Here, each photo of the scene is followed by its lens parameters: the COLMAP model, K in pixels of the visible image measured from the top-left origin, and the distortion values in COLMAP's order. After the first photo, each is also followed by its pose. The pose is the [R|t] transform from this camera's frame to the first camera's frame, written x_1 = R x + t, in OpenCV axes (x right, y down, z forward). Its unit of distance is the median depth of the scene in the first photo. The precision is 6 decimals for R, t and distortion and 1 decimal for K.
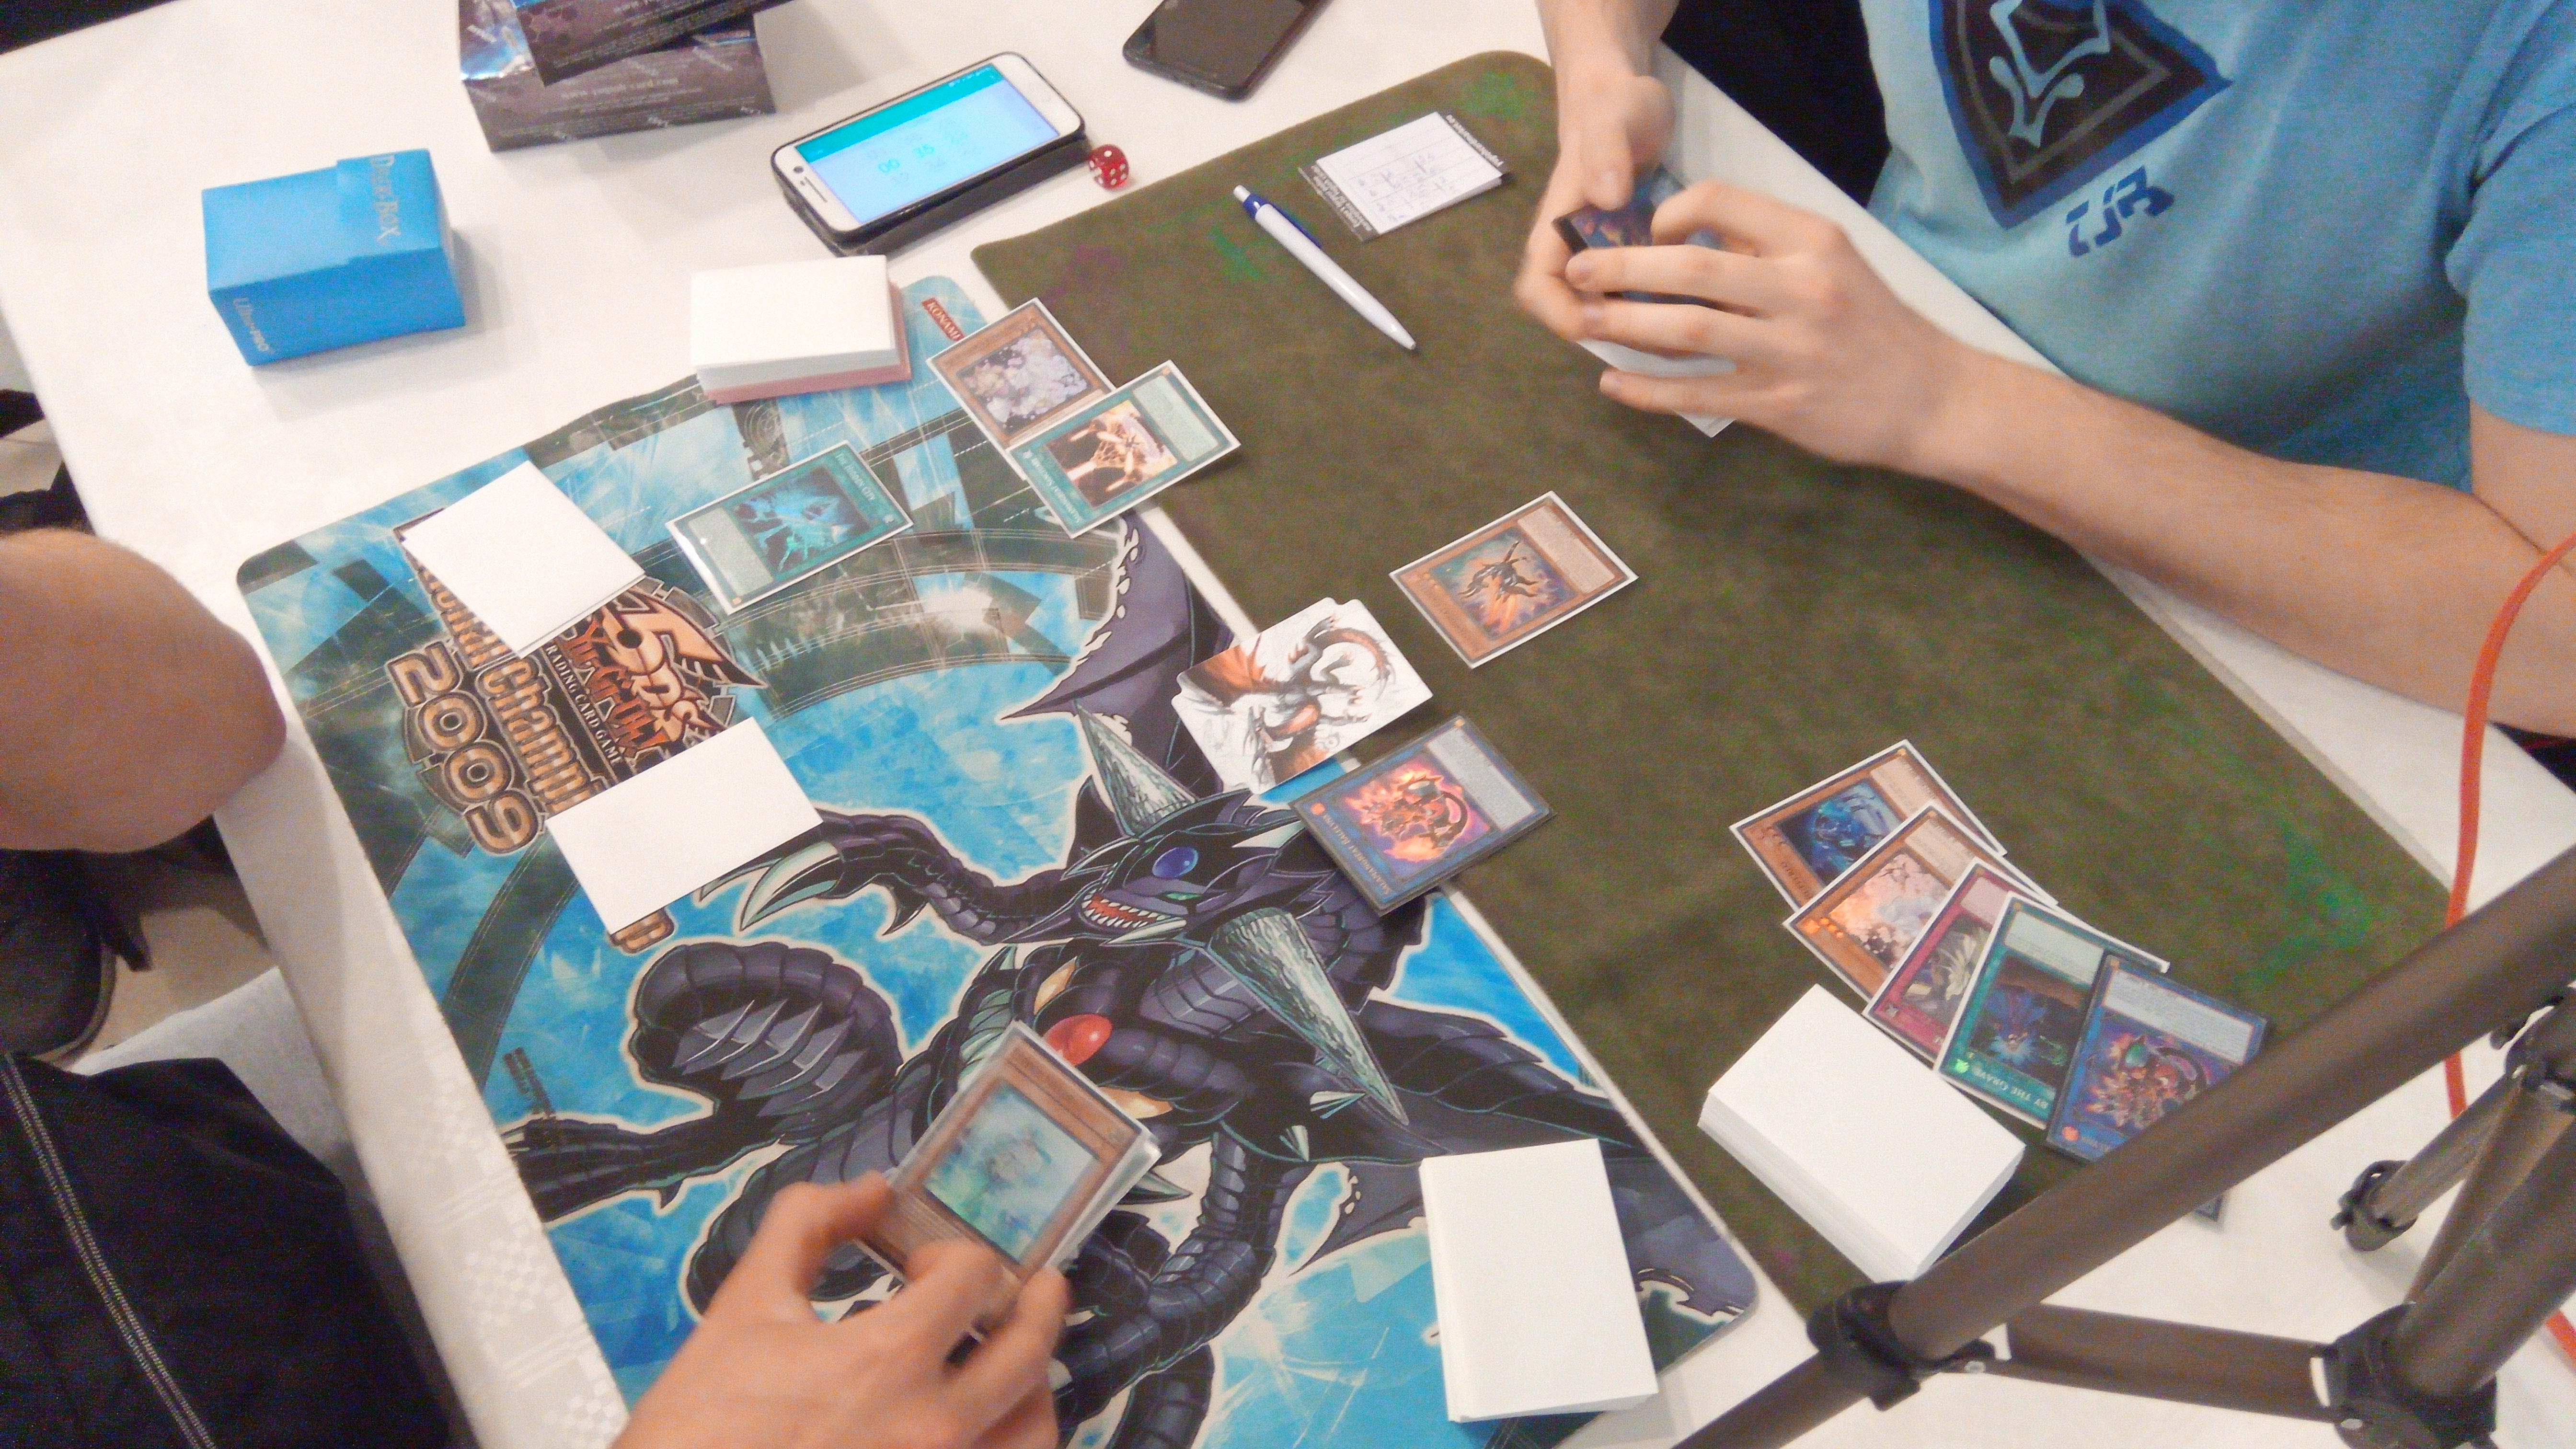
lens RADIAL K [[2031.5, 0, 1300.4], [0, 2031.5, 721.4], [0, 0, 1]] dist [0.127051, -0.217633]
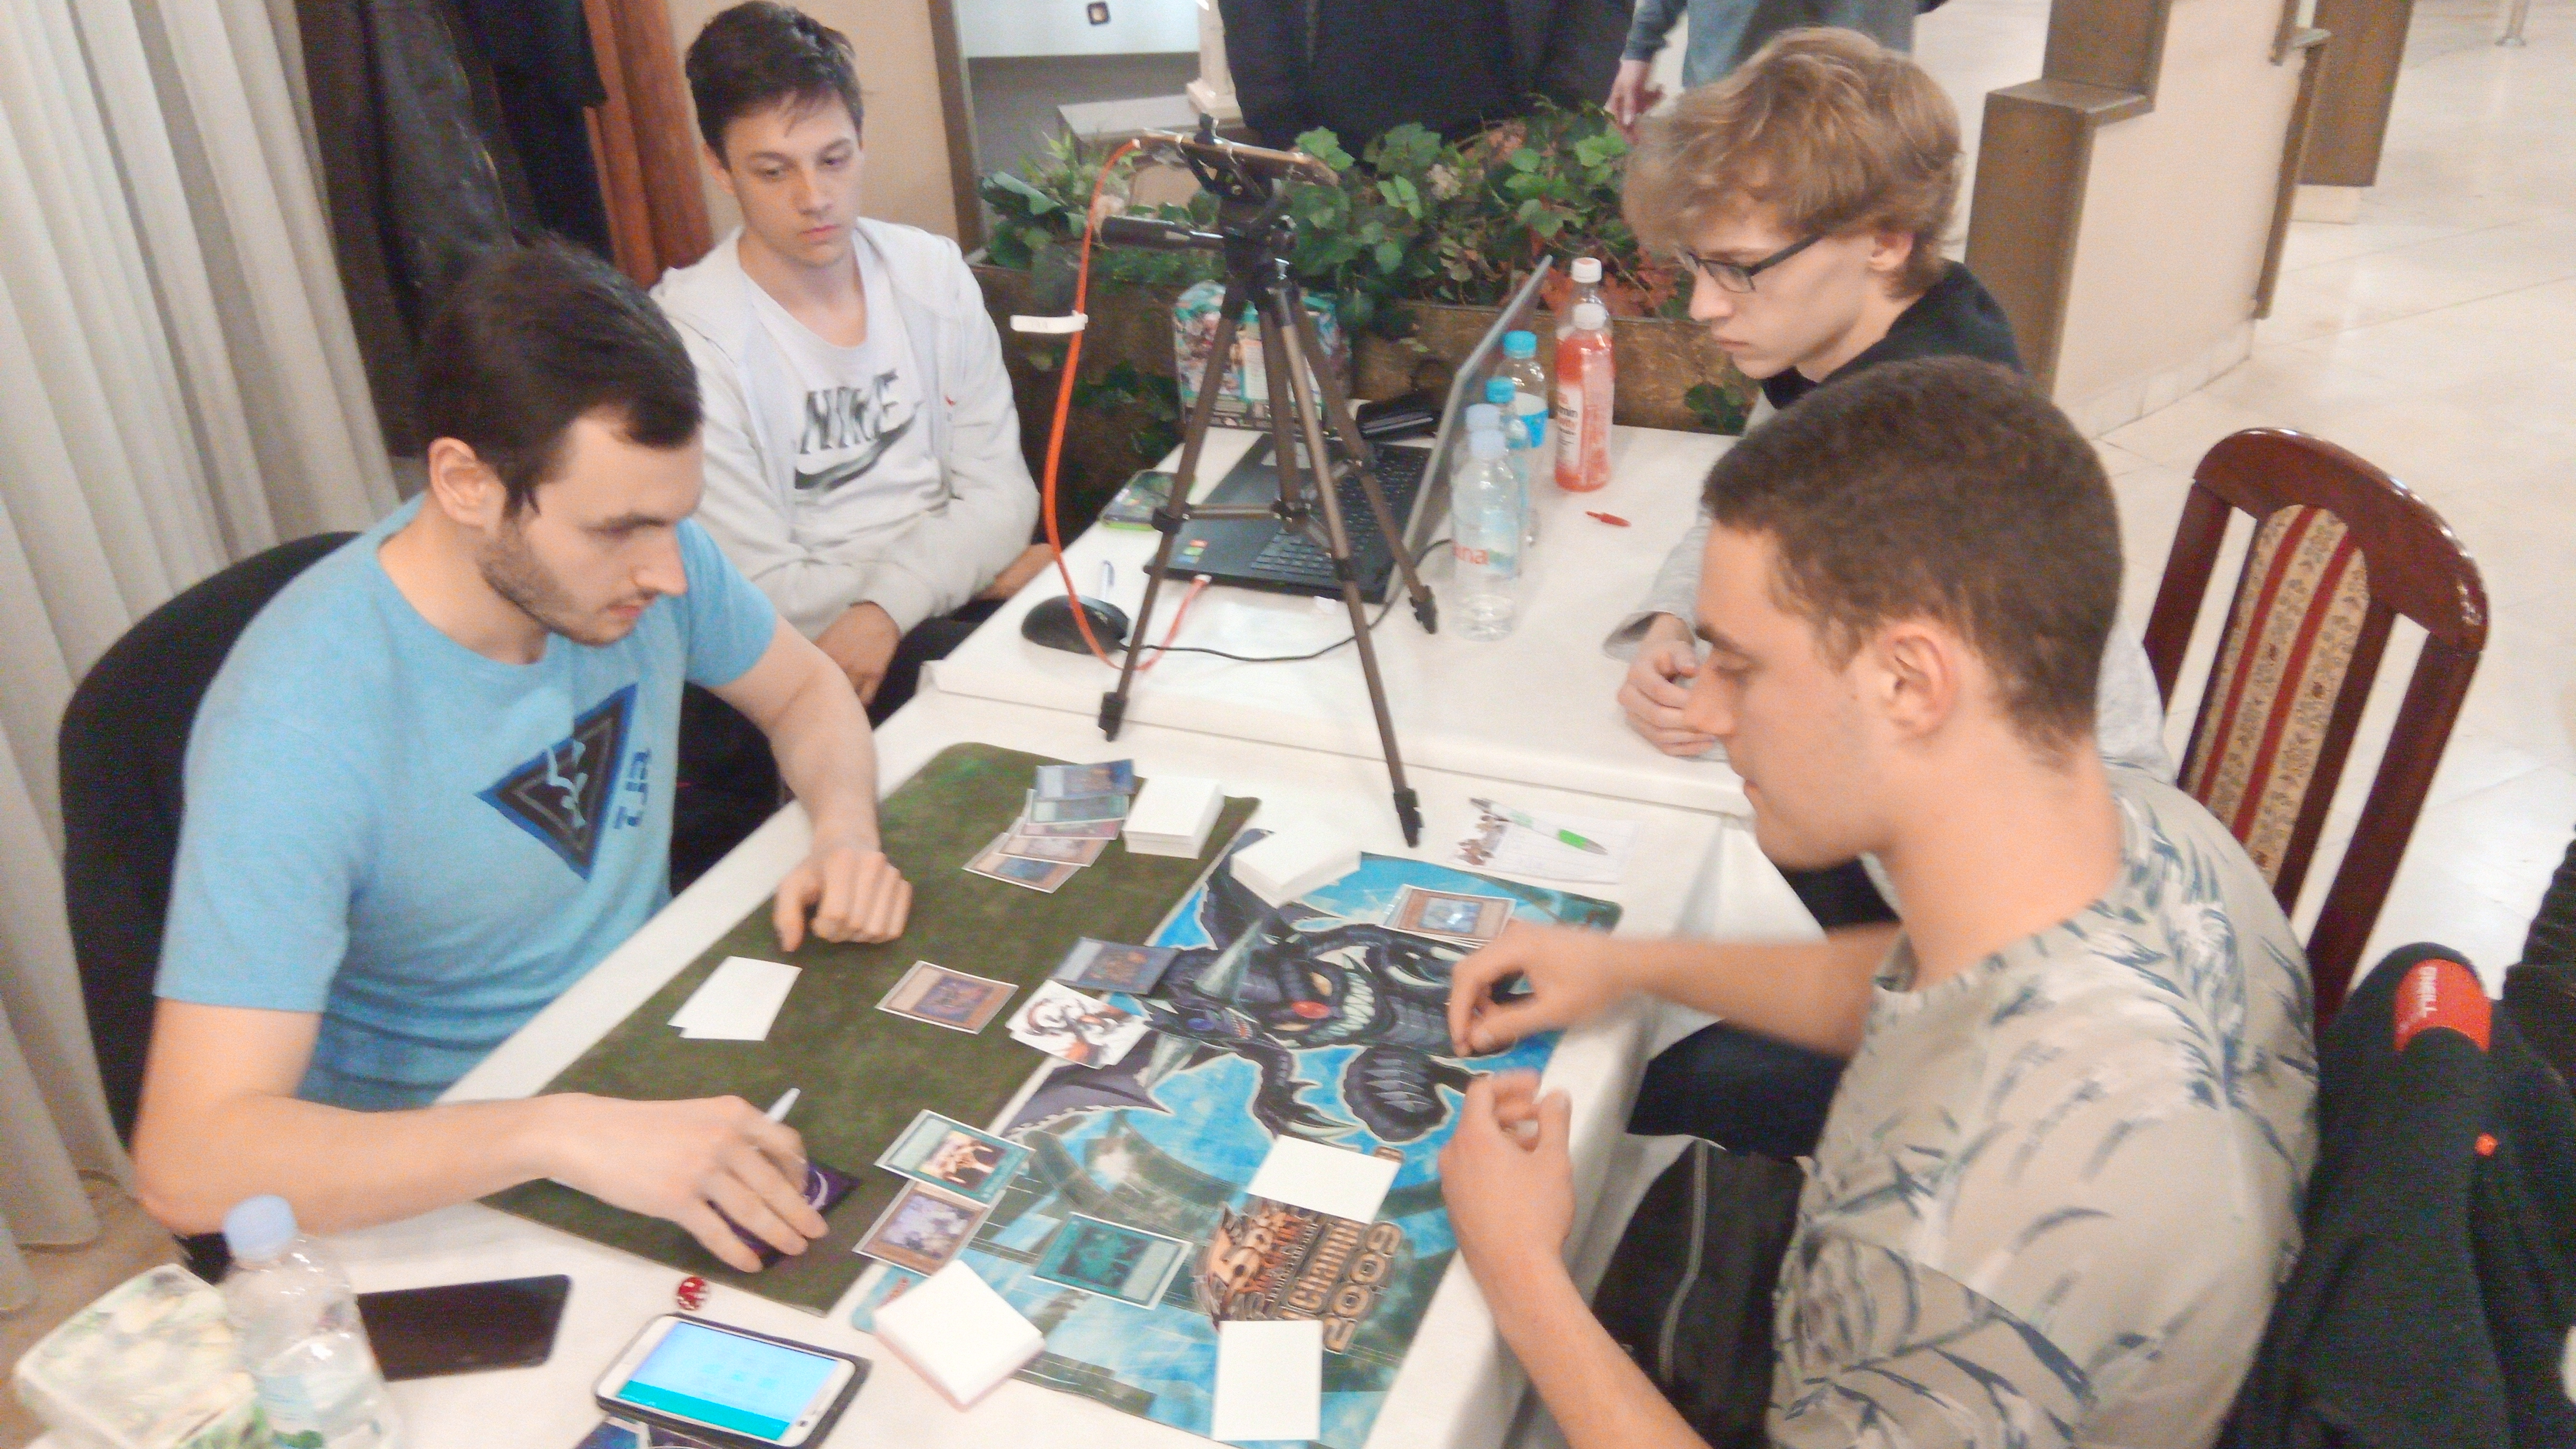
lens RADIAL K [[2031.5, 0, 1300.4], [0, 2031.5, 721.4], [0, 0, 1]] dist [0.127051, -0.217633]
pose [[-0.548723, -0.409319, 0.728945, -1.367729], [0.699875, 0.251990, 0.668338, -1.196030], [-0.457250, 0.876903, 0.148200, 0.409300]]
